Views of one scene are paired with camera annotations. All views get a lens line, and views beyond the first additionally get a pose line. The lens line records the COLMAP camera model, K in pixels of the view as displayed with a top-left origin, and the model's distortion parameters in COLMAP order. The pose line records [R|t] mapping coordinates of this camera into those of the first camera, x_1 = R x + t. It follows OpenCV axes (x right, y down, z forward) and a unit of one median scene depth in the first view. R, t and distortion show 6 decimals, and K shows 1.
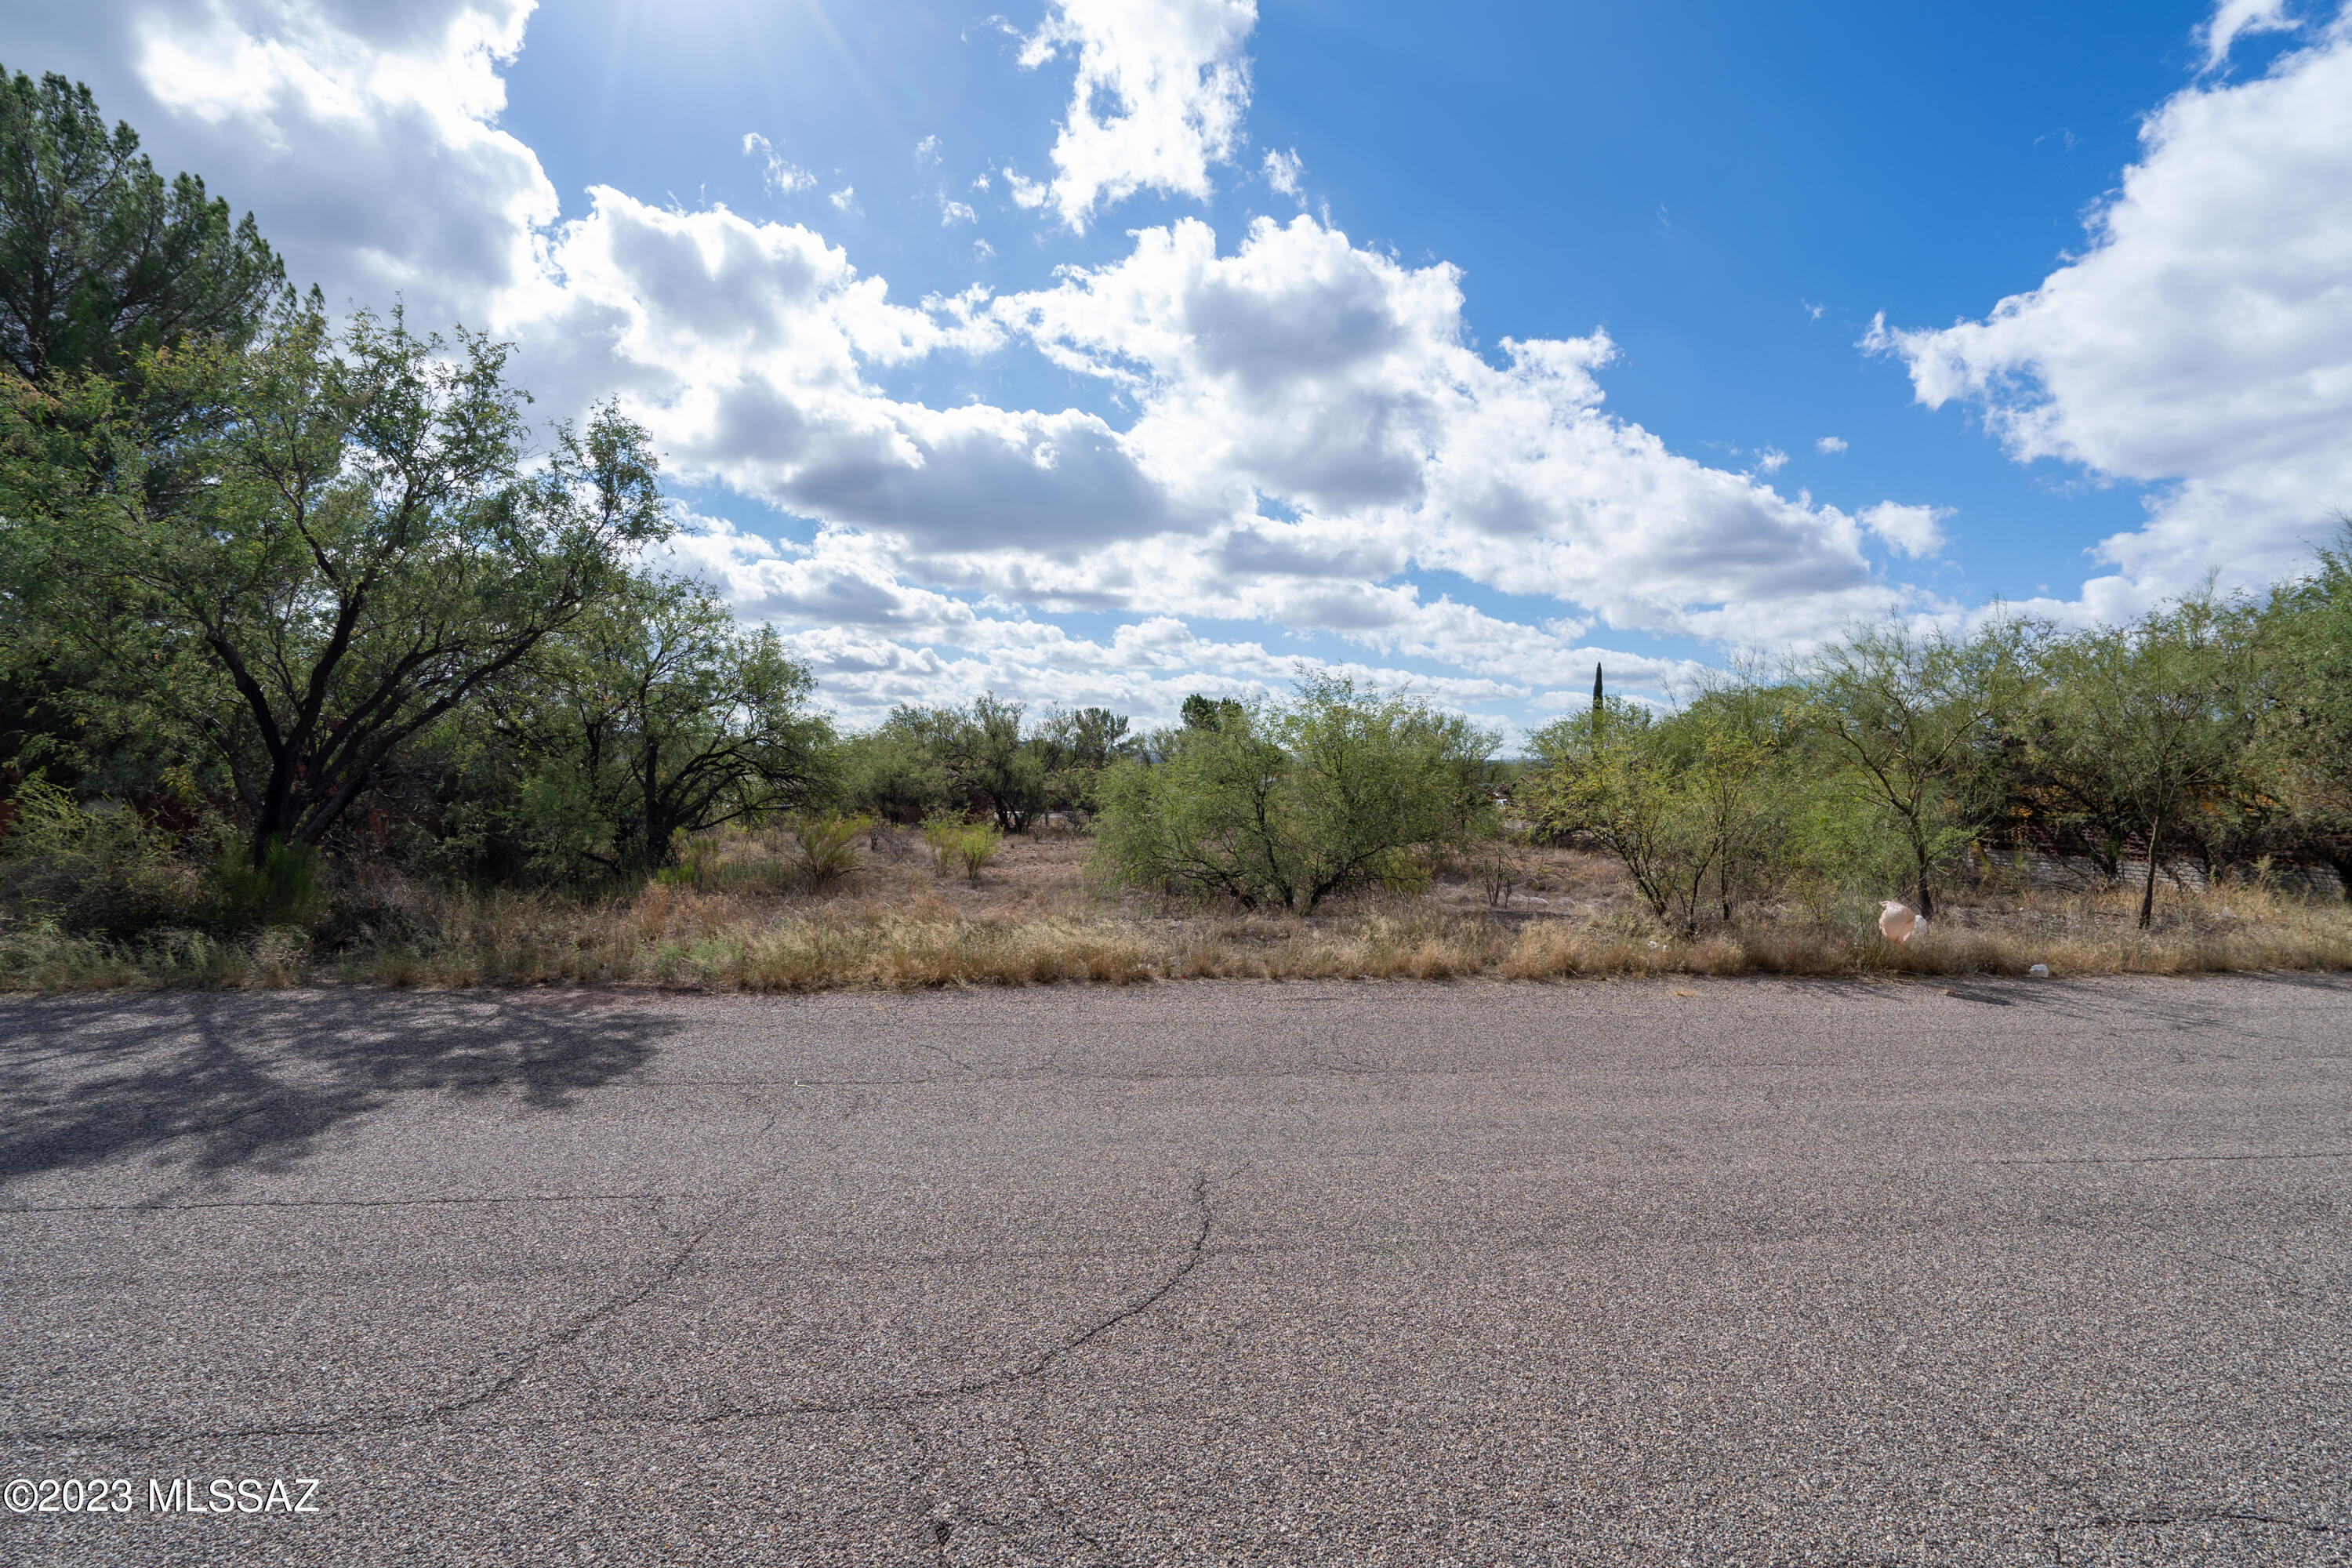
lens RADIAL K [[1143.3, 0, 1181.9], [0, 1143.3, 788.1], [0, 0, 1]] dist [-0.022322, -0.000226]
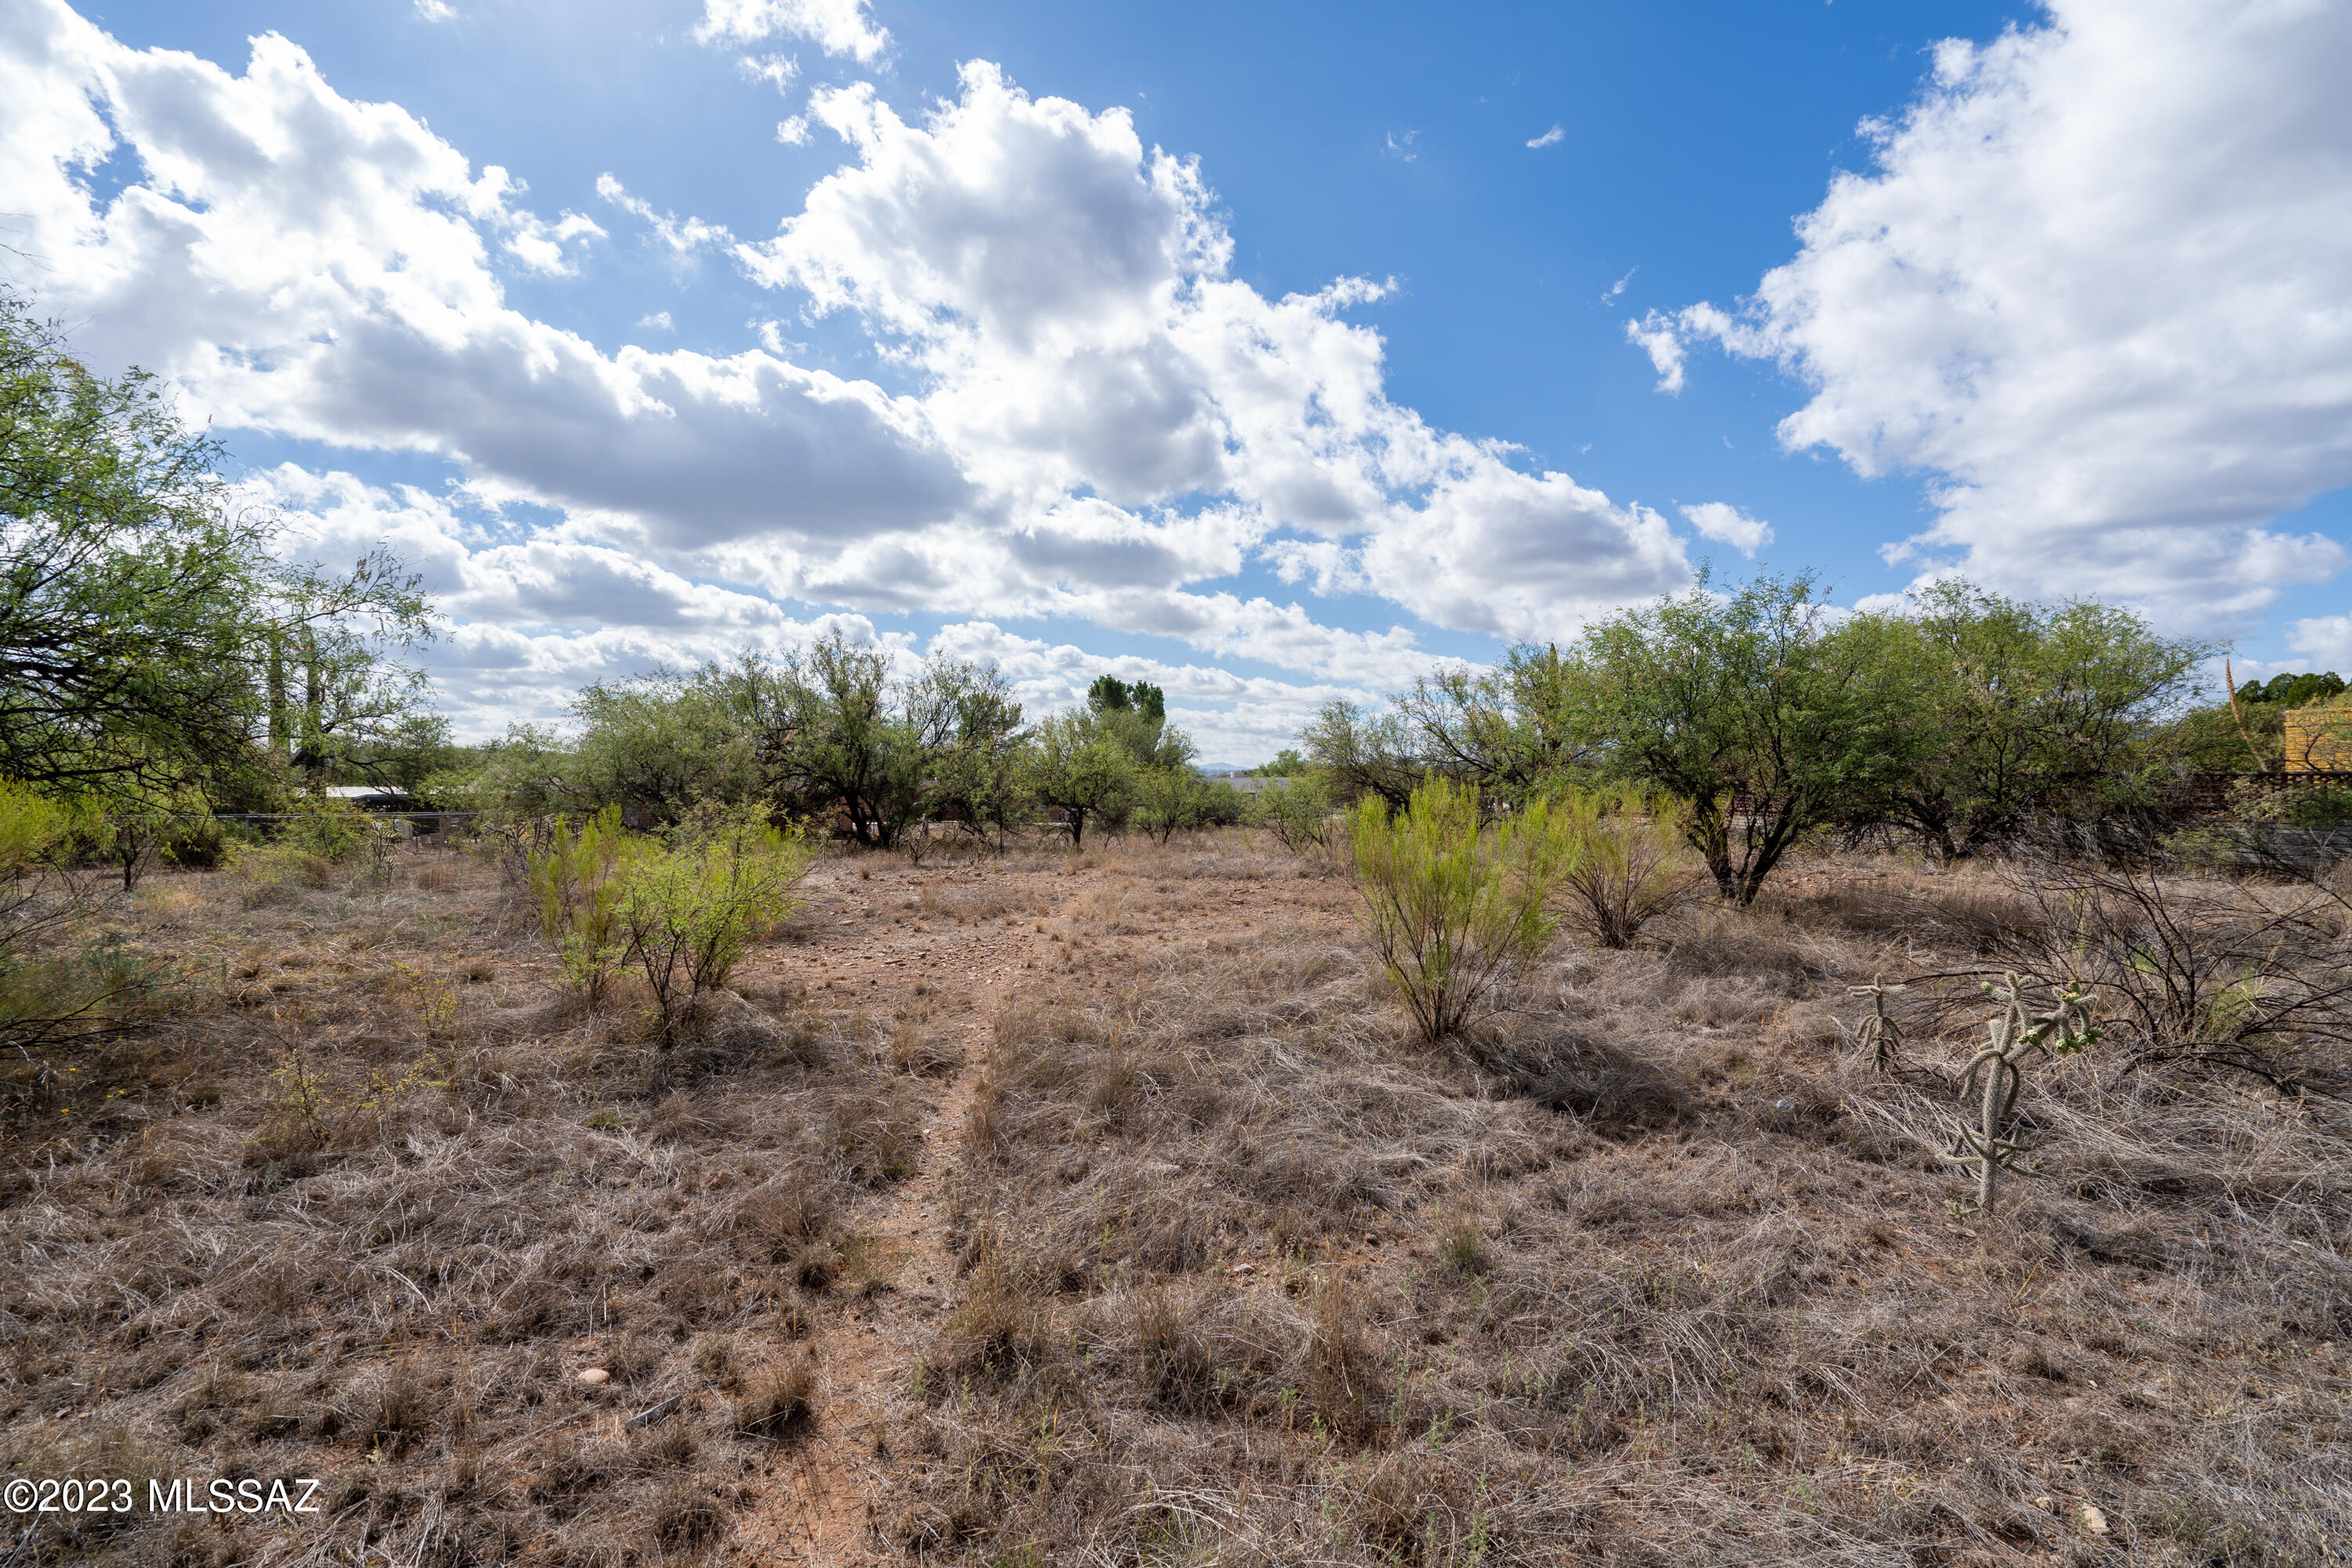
lens RADIAL K [[1035.4, 0, 1171.5], [0, 1035.4, 793.4], [0, 0, 1]] dist [0.000328, -0.000455]
pose [[0.991924, -0.011028, 0.126357, -0.037075], [0.012555, 0.999857, -0.011291, 0.010704], [-0.126215, 0.012787, 0.991921, 0.266294]]
